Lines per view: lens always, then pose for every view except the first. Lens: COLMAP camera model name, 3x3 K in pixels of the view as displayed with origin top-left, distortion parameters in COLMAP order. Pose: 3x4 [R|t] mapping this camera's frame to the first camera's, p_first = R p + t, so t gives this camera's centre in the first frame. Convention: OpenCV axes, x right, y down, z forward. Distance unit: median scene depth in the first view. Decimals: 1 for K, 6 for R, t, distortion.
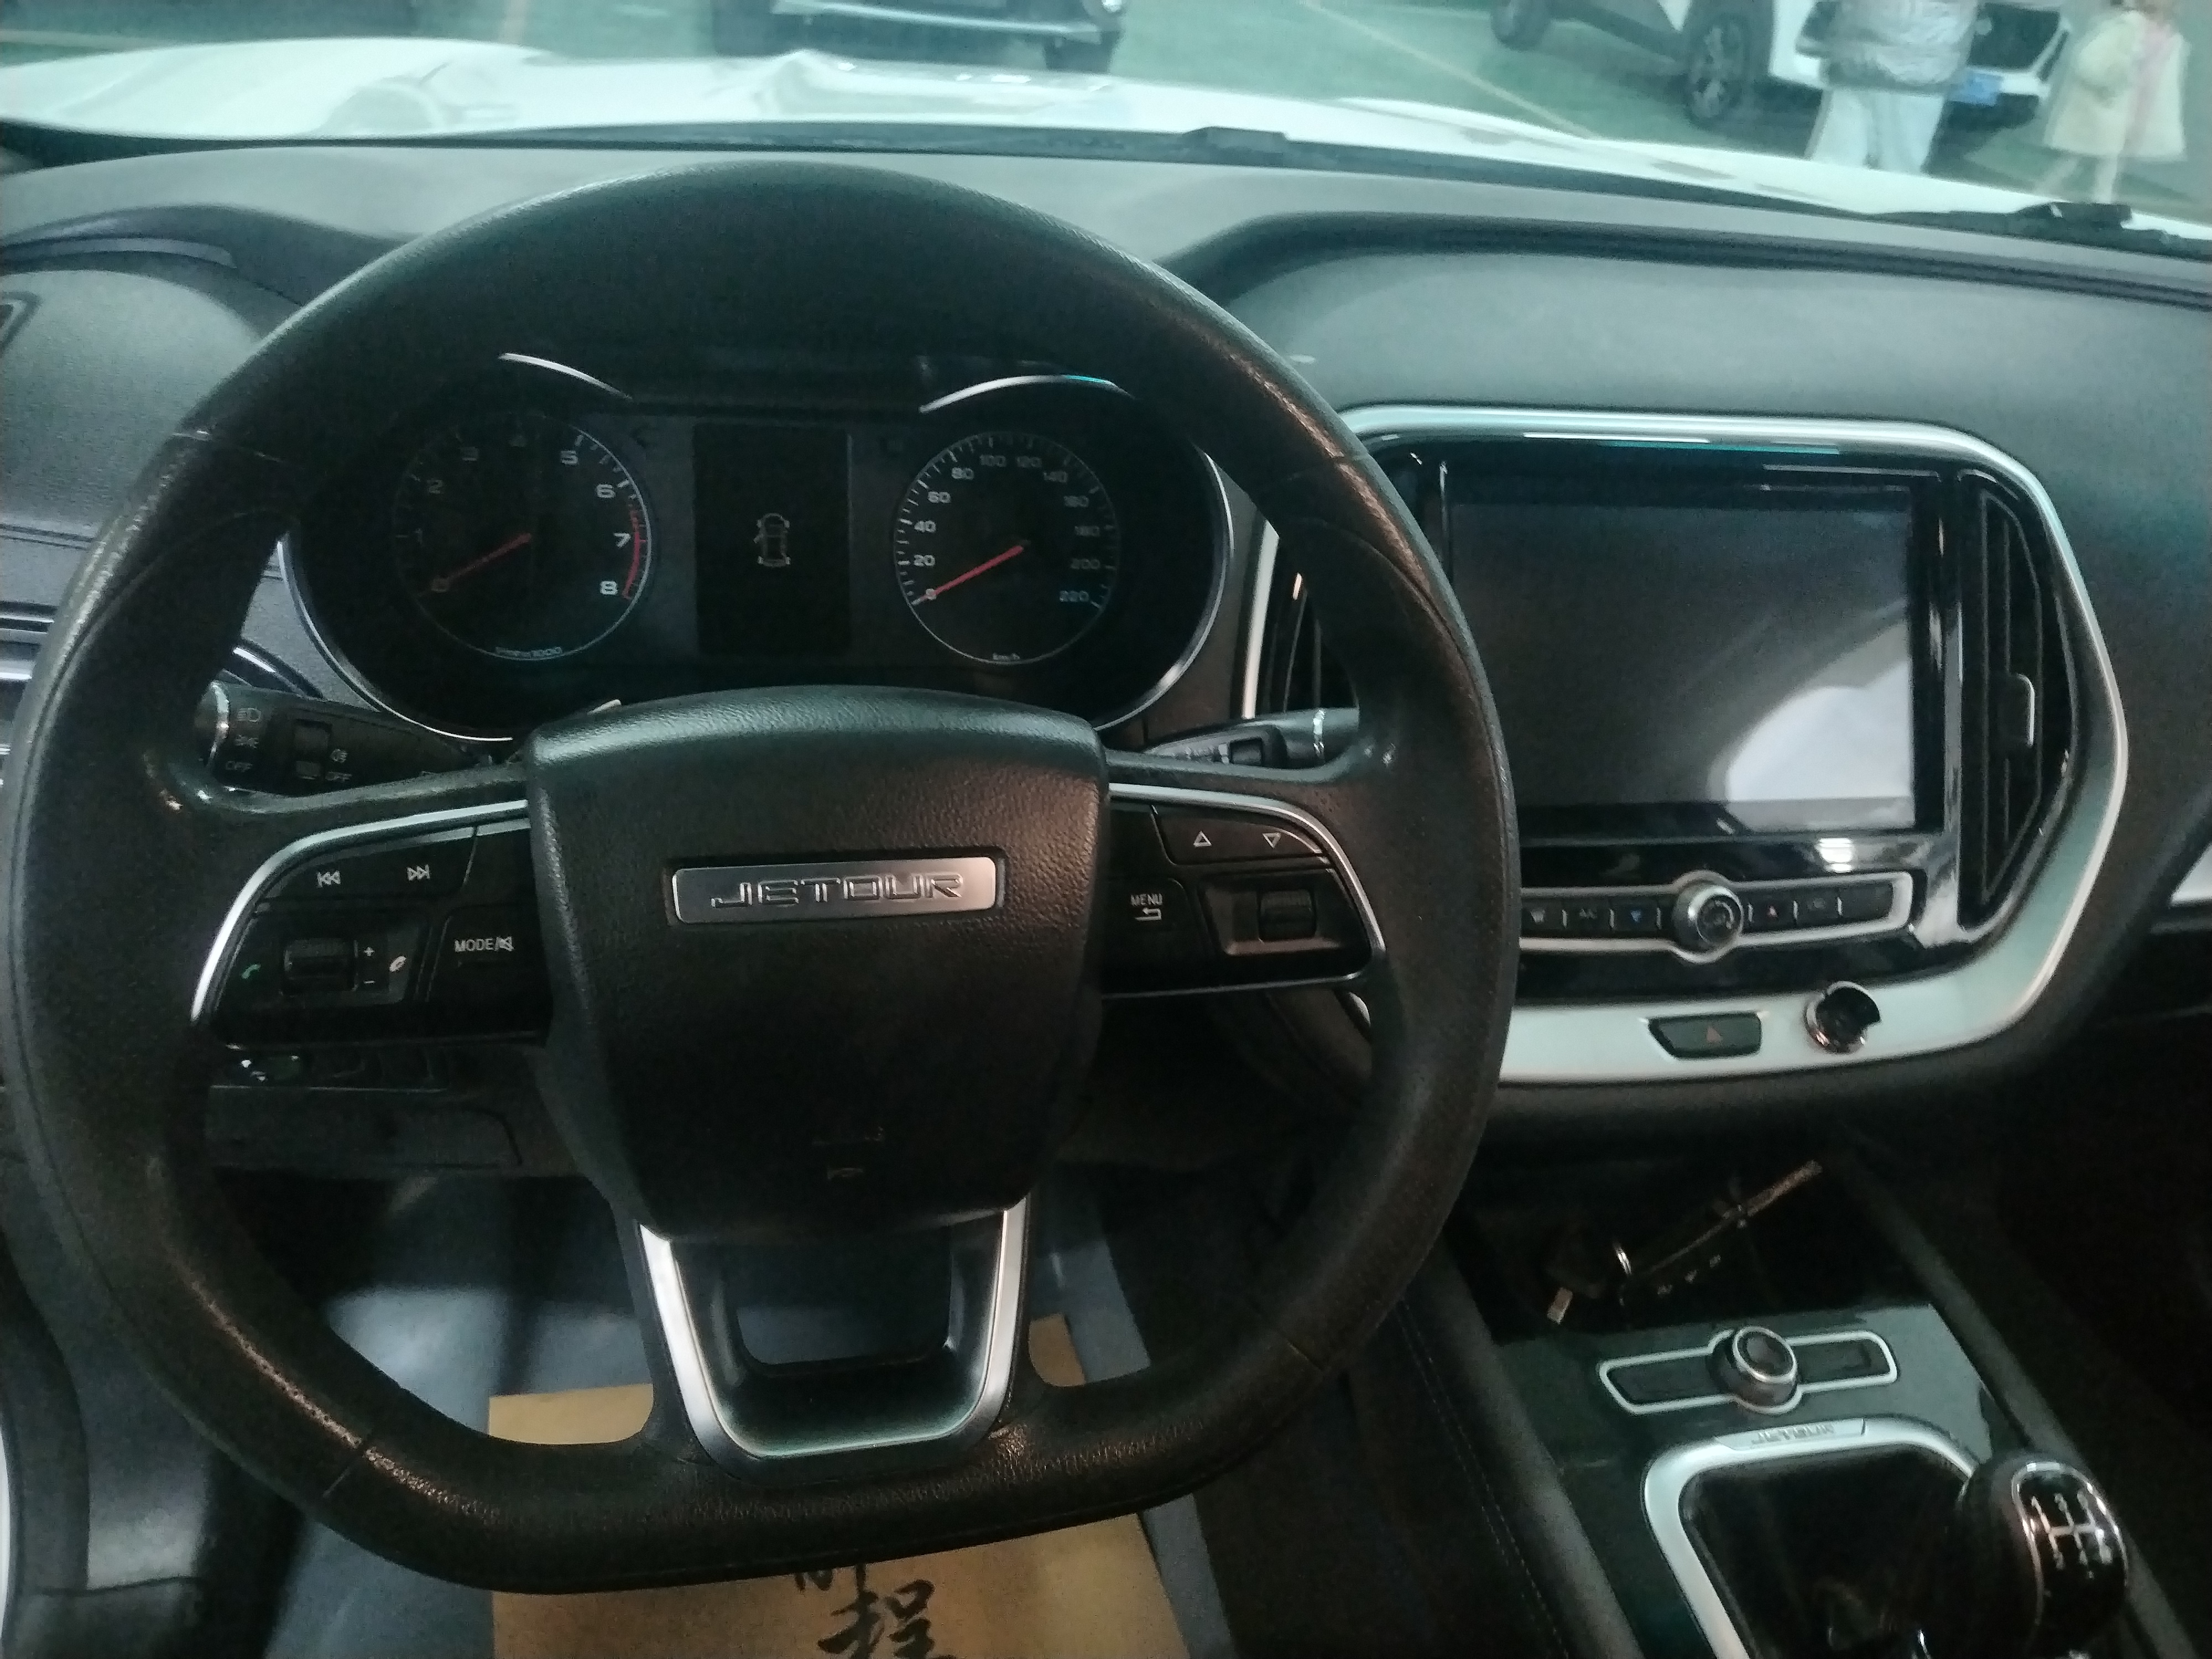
lens RADIAL K [[1670.1, 0, 1113.9], [0, 1670.1, 830.4], [0, 0, 1]] dist [0.022046, -0.016195]
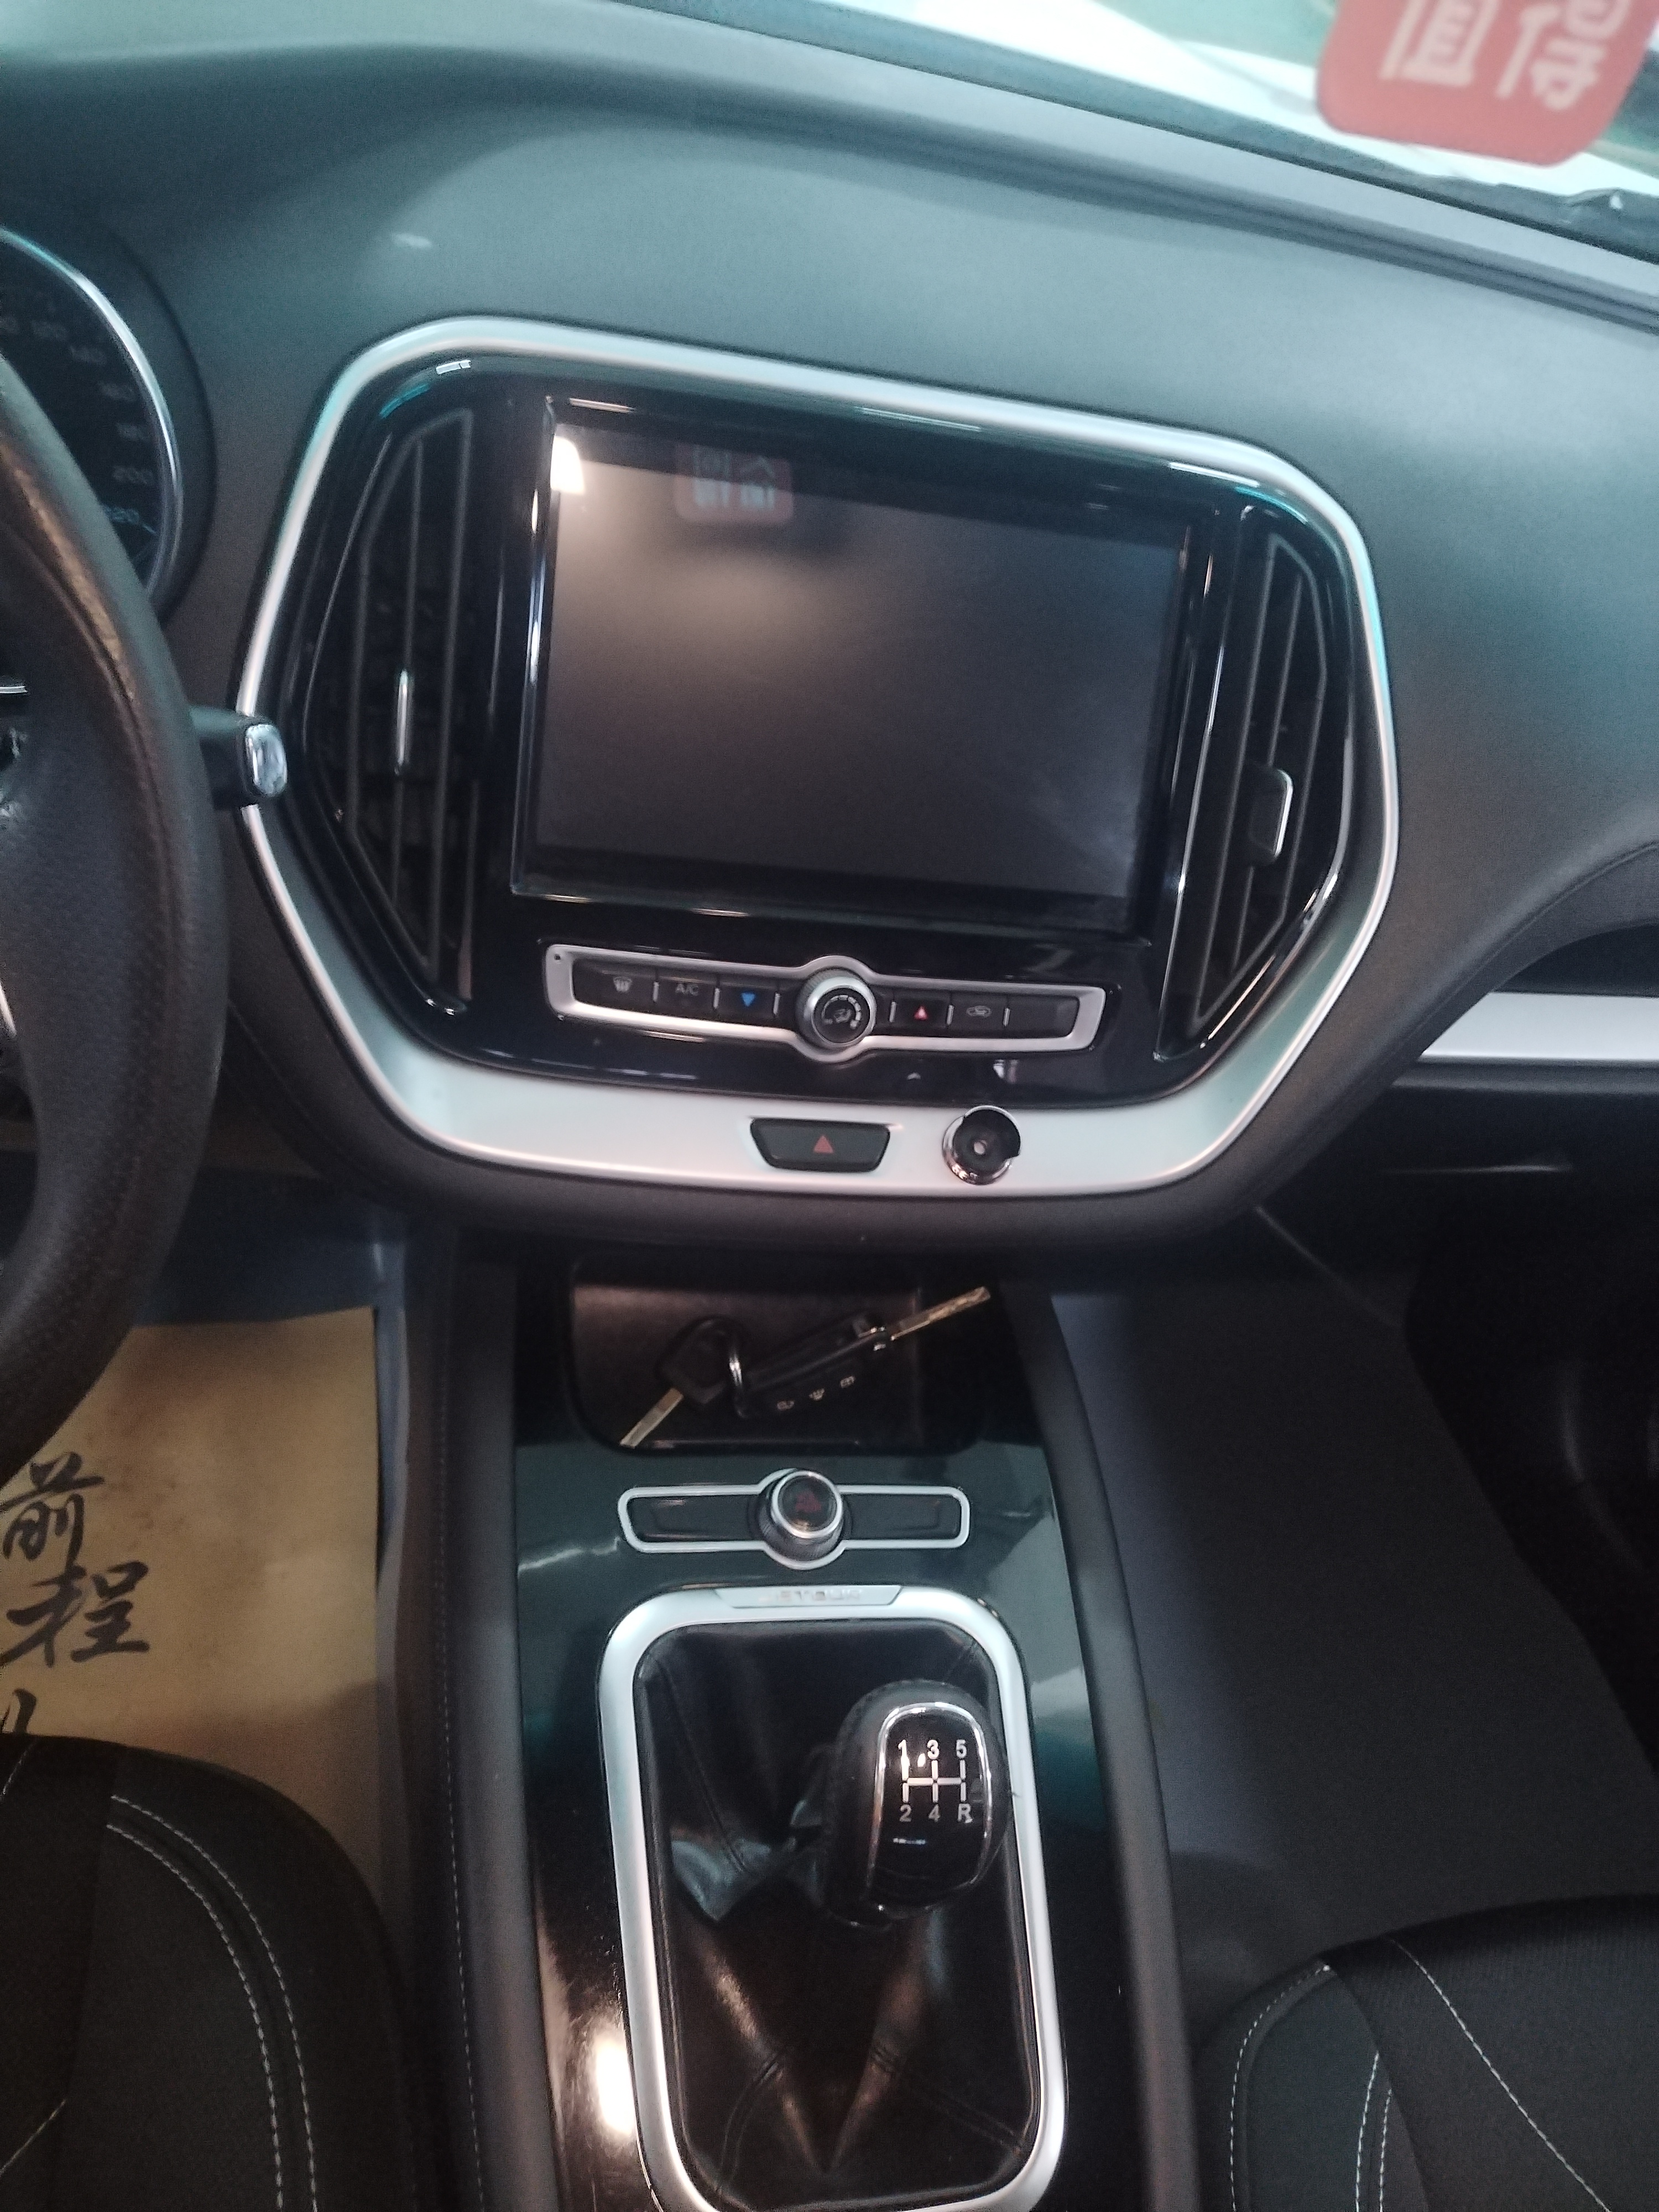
lens RADIAL K [[1670.1, 0, 821.3], [0, 1670.1, 1095.3], [0, 0, 1]] dist [0.022046, -0.016195]
pose [[0.991500, 0.128356, 0.021257, 0.328546], [-0.130080, 0.974818, 0.181134, -0.057766], [0.002528, -0.182360, 0.983229, 0.156050]]
